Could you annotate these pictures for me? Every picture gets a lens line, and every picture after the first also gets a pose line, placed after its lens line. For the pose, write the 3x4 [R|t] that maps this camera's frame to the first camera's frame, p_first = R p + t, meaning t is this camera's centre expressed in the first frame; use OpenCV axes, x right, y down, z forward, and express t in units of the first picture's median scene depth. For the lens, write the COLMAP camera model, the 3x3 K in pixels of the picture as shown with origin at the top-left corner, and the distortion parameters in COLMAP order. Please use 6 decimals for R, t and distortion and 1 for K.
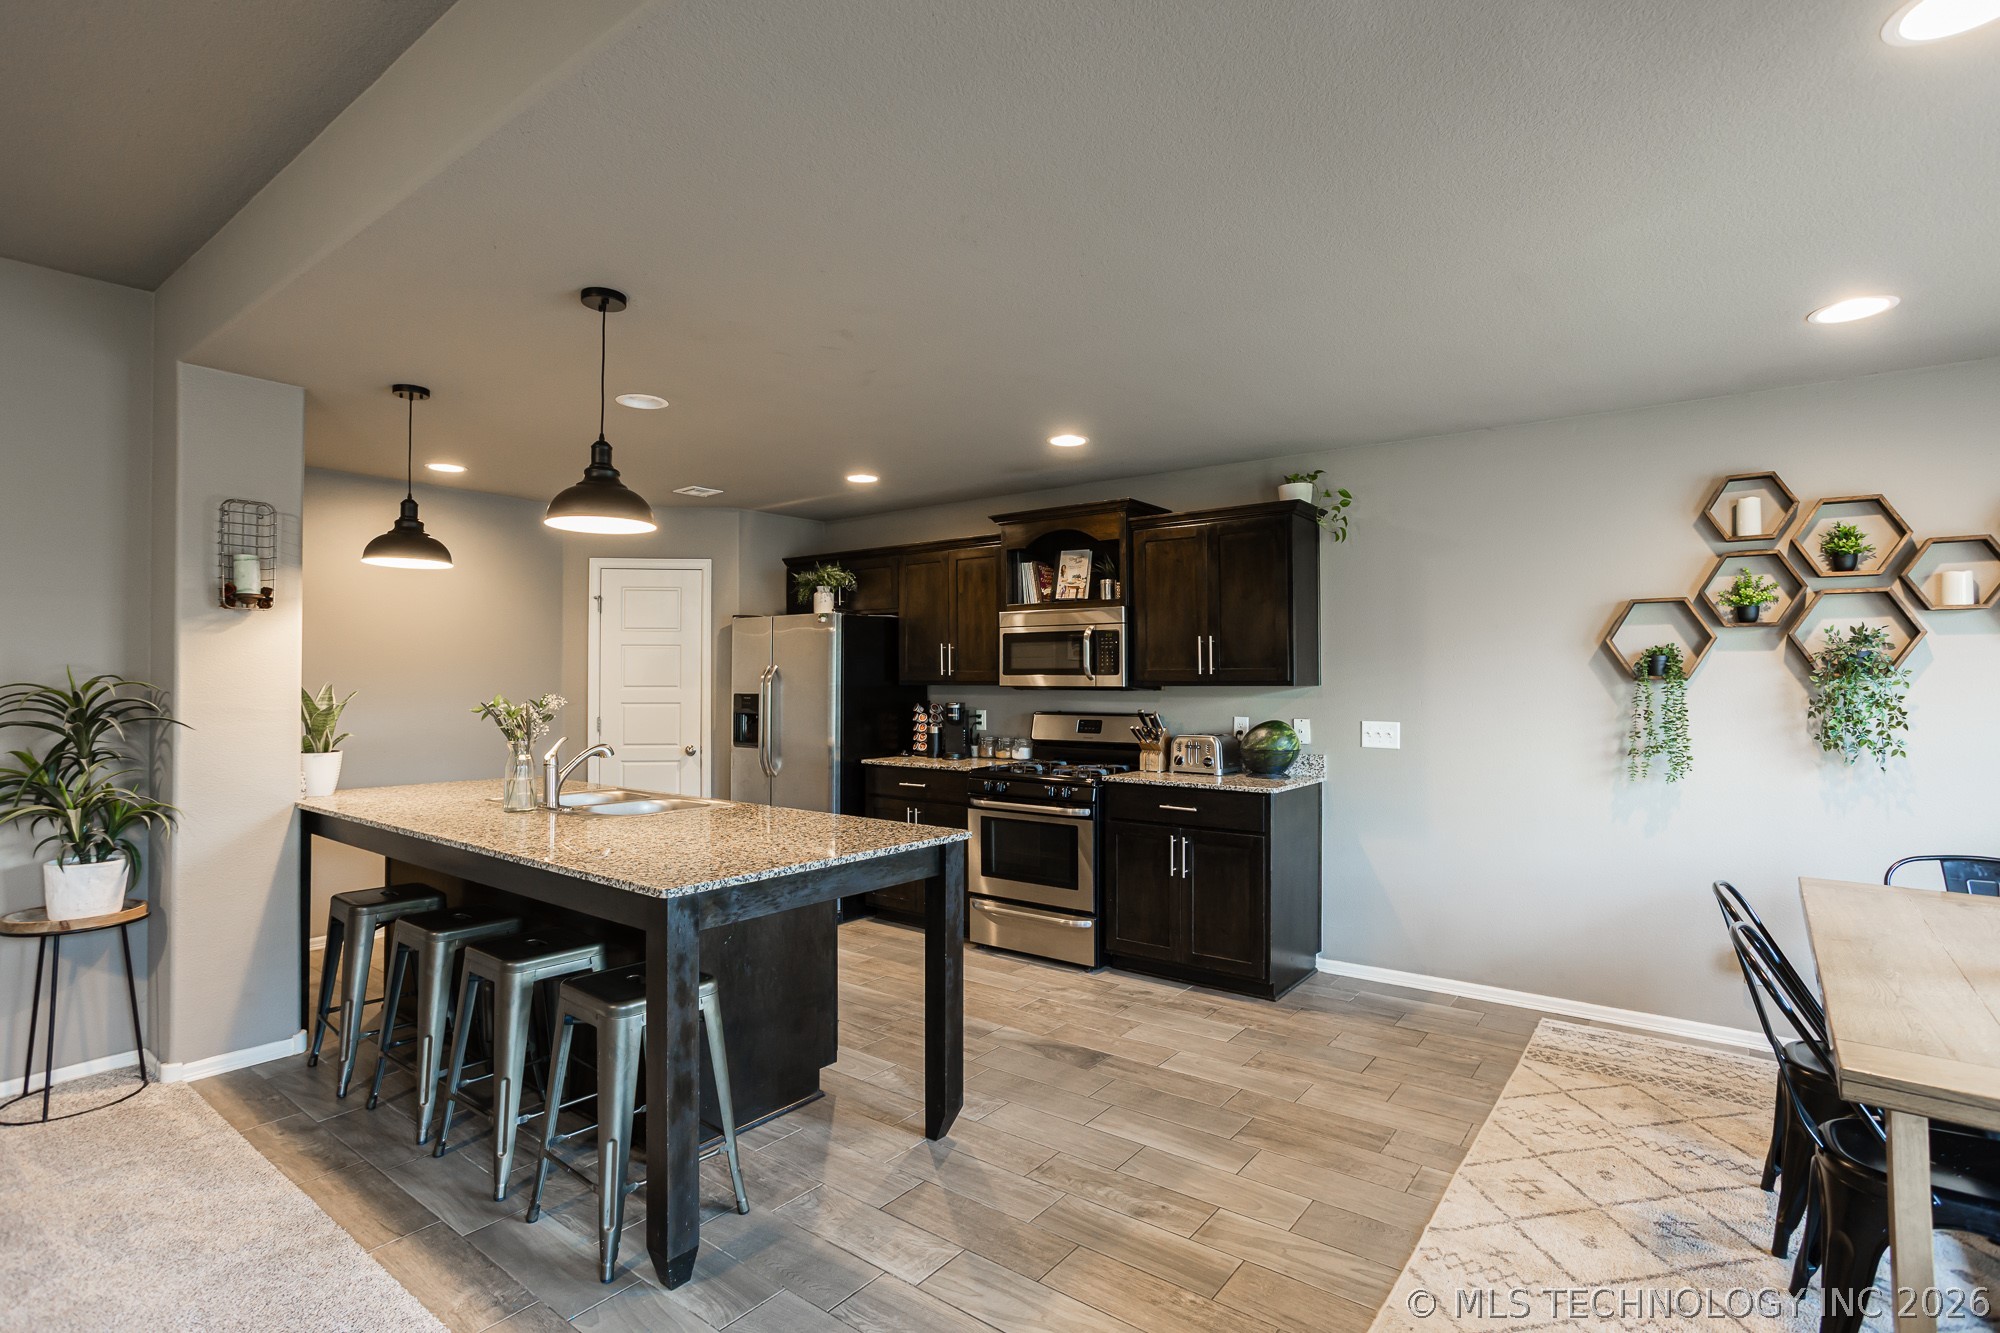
lens RADIAL K [[961.8, 0, 991.5], [0, 961.8, 659.1], [0, 0, 1]] dist [-0.044881, 0.026471]
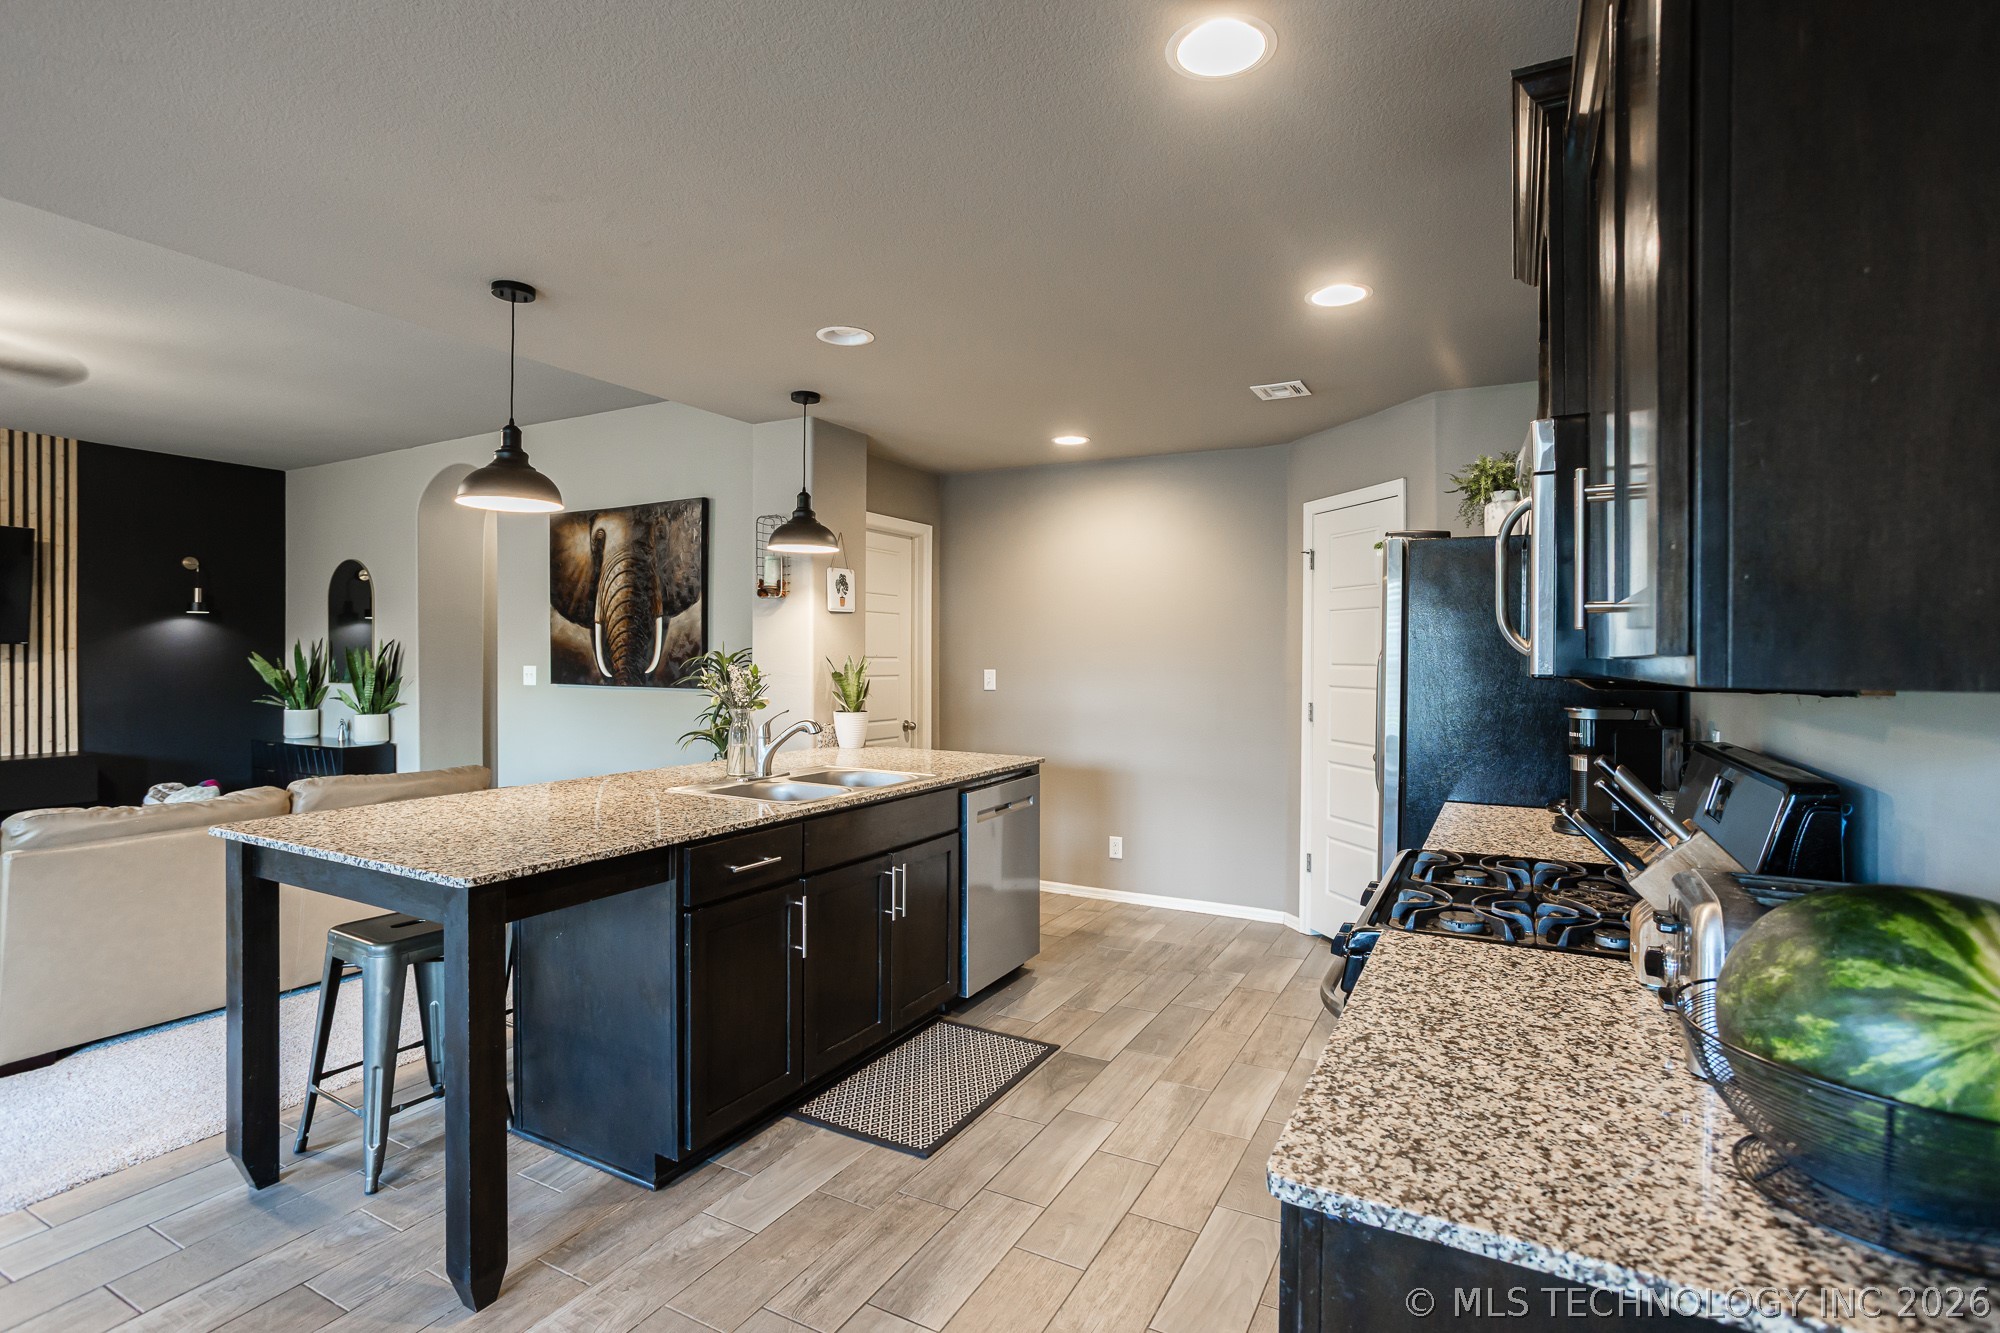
lens RADIAL K [[961.8, 0, 1001.9], [0, 961.8, 664.2], [0, 0, 1]] dist [-0.044881, 0.026471]
pose [[0.165172, 0.010923, -0.986204, 0.436301], [0.013345, 0.999822, 0.013309, 0.019255], [0.986174, -0.015359, 0.164997, 0.815487]]
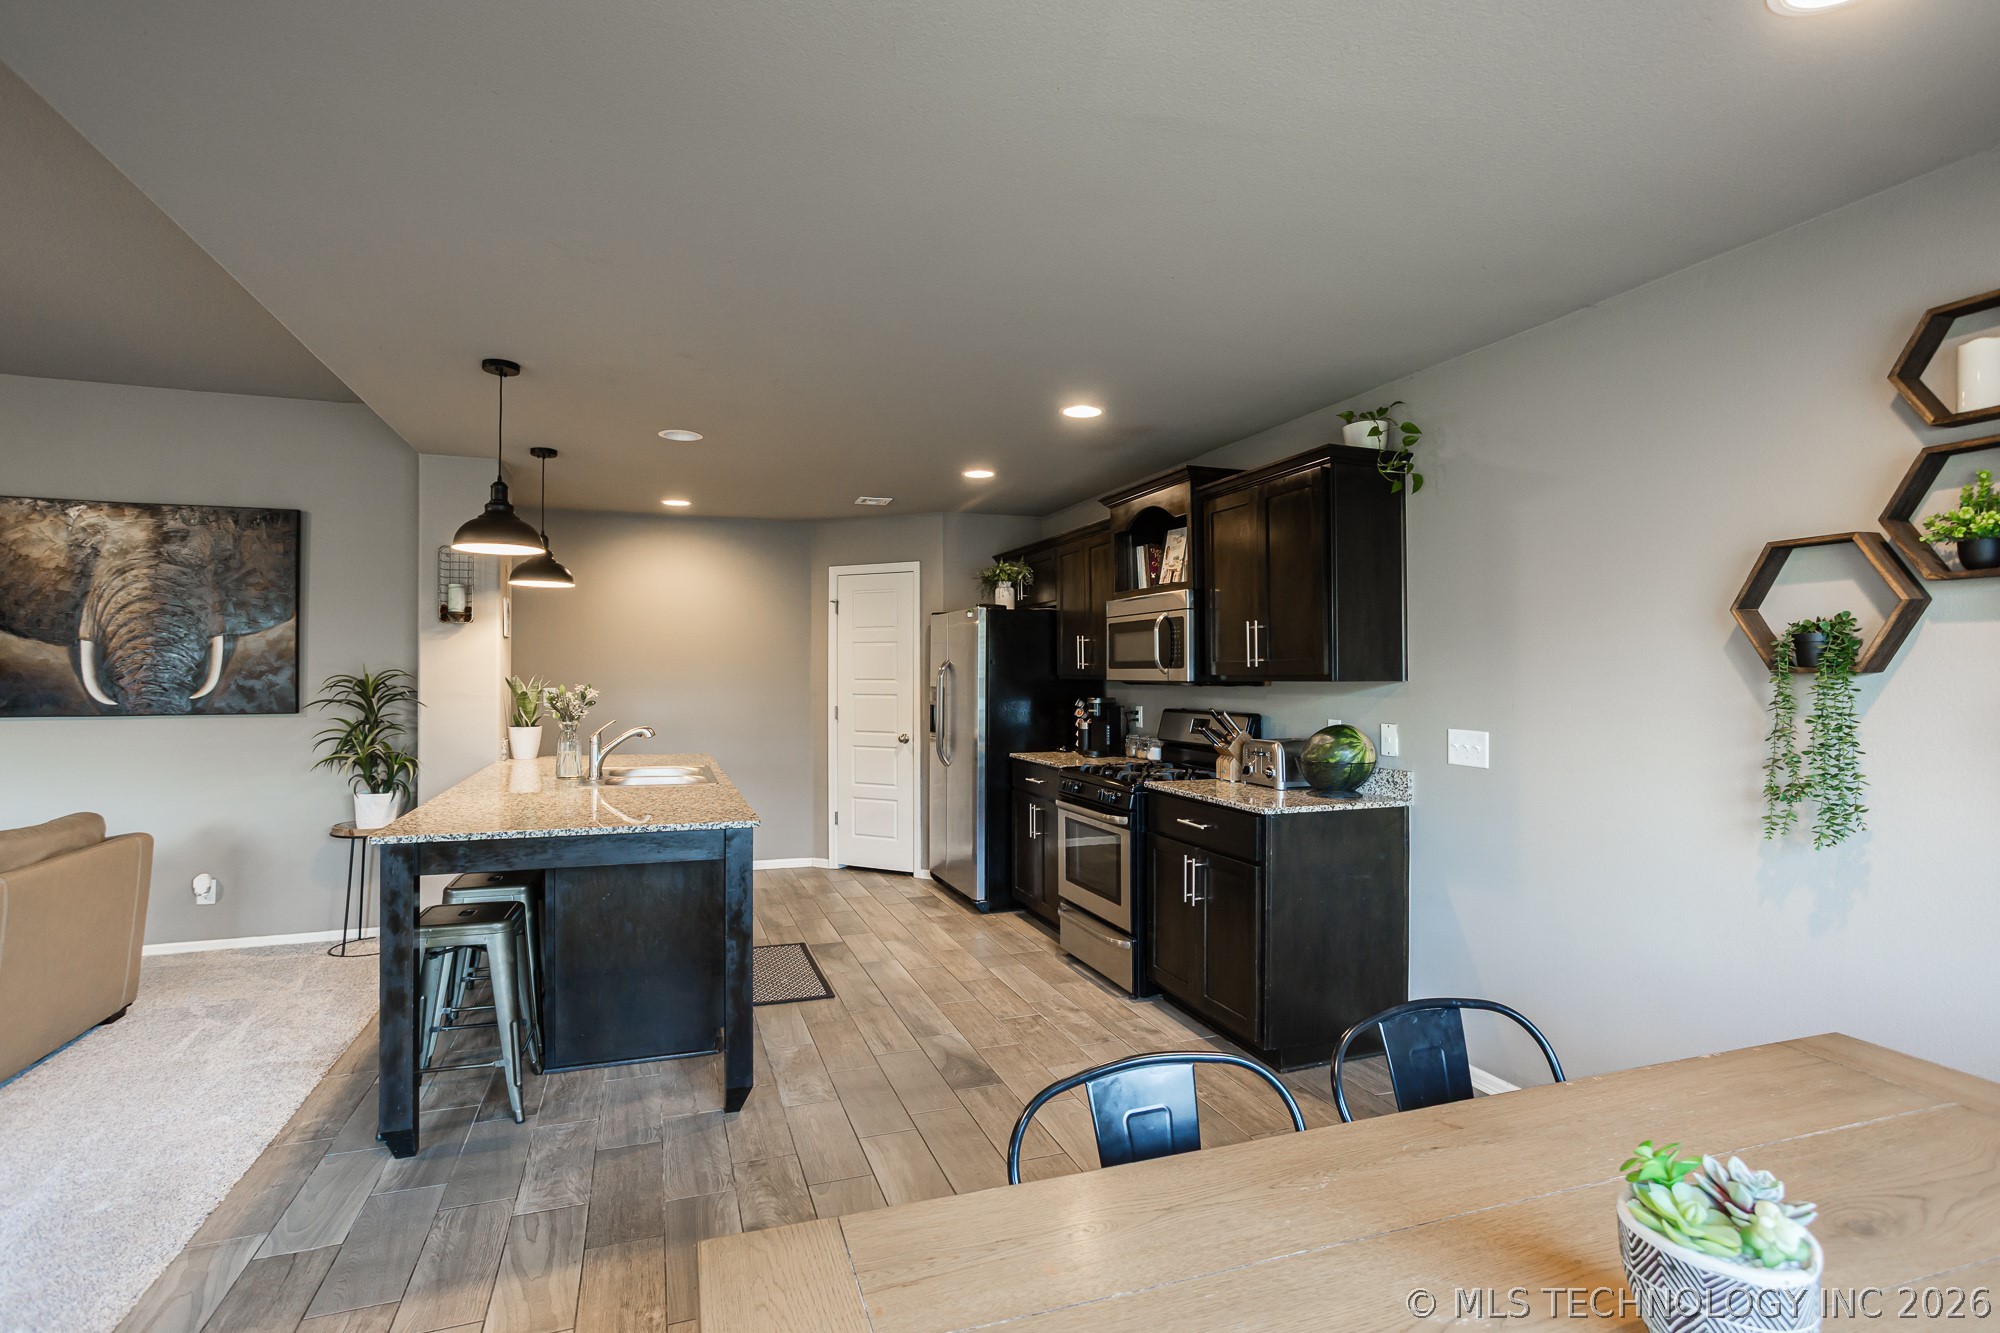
lens RADIAL K [[961.8, 0, 991.8], [0, 961.8, 654.3], [0, 0, 1]] dist [-0.044881, 0.026471]
pose [[0.841349, -0.010428, -0.540392, 0.482691], [0.011299, 0.999935, -0.001703, 0.003794], [0.540374, -0.004673, 0.841412, 0.178098]]
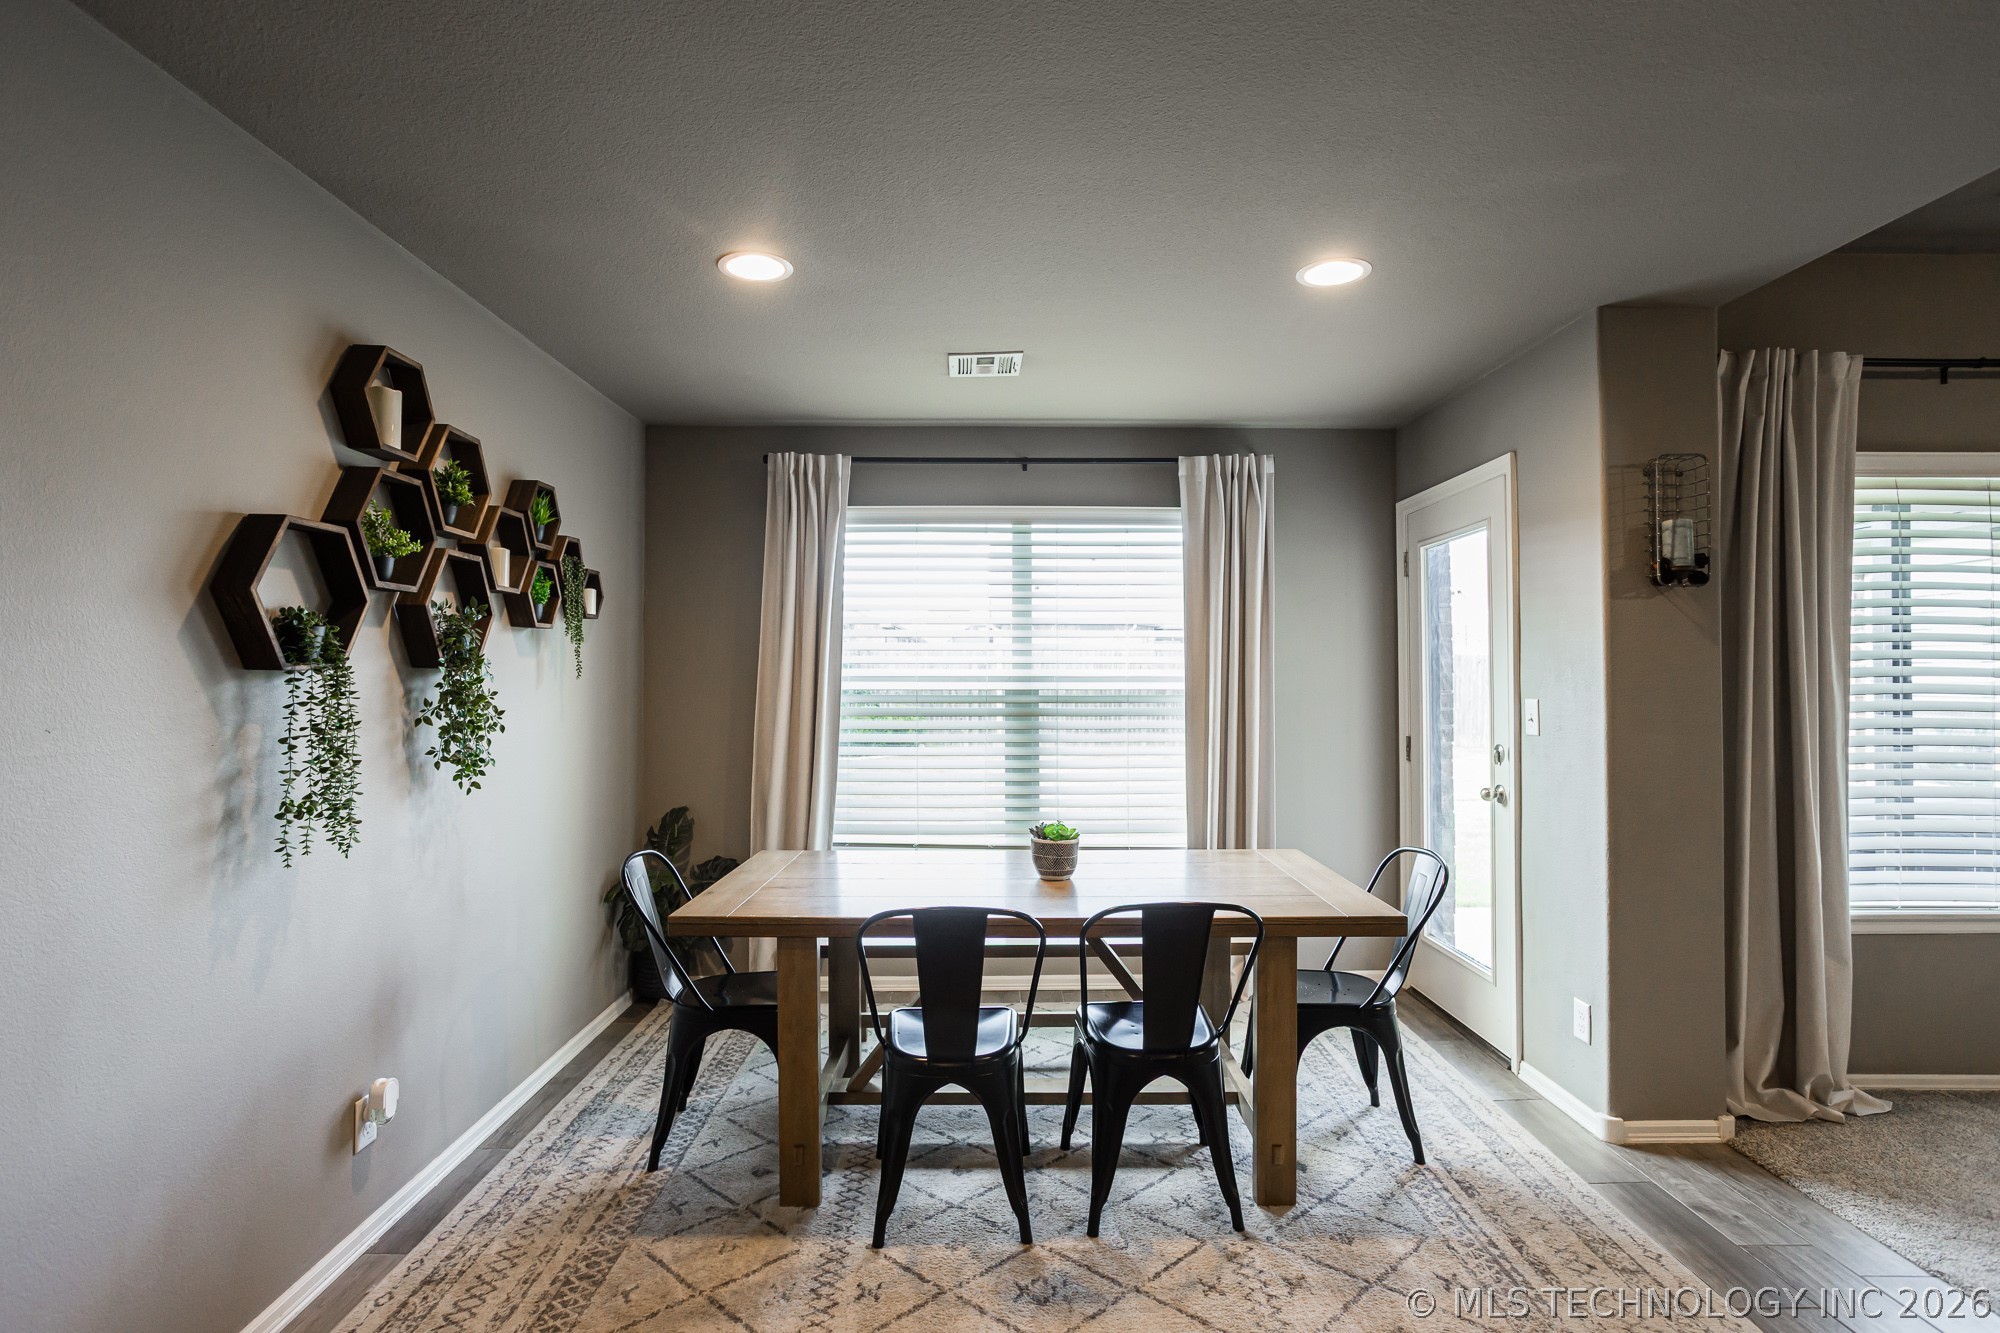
lens RADIAL K [[961.8, 0, 1010.5], [0, 961.8, 656.7], [0, 0, 1]] dist [-0.044881, 0.026471]
pose [[-0.627046, 0.015631, 0.778825, 0.023842], [-0.012779, 0.999458, -0.030348, 0.019948], [-0.778877, -0.028982, -0.626506, 0.837303]]
